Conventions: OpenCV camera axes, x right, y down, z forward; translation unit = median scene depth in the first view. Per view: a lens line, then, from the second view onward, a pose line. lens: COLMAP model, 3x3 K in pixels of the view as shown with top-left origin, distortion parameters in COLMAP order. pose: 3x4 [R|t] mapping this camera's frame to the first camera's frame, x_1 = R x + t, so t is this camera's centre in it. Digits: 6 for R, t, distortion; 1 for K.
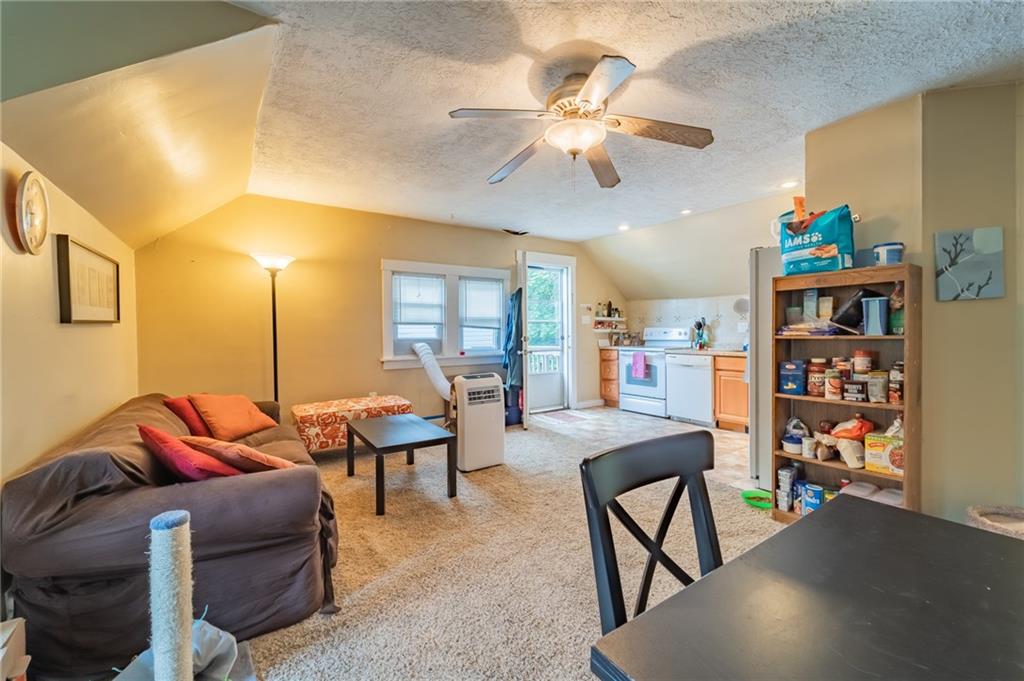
lens RADIAL K [[410.5, 0, 512.6], [0, 410.5, 338.6], [0, 0, 1]] dist [0.000222, -0.000212]
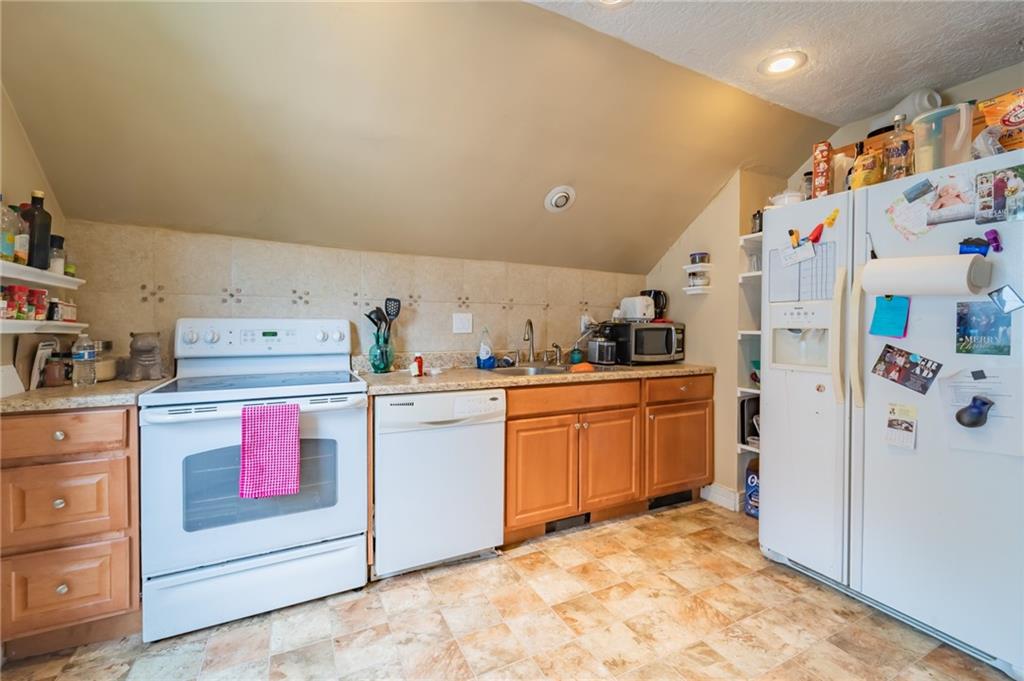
lens RADIAL K [[436.3, 0, 512.0], [0, 436.3, 340.5], [0, 0, 1]] dist [0.000234, -0.000048]
pose [[0.118689, -0.015924, 0.992804, 0.027432], [0.014982, 0.999786, 0.014245, -0.011430], [-0.992818, 0.013184, 0.118902, 0.744241]]
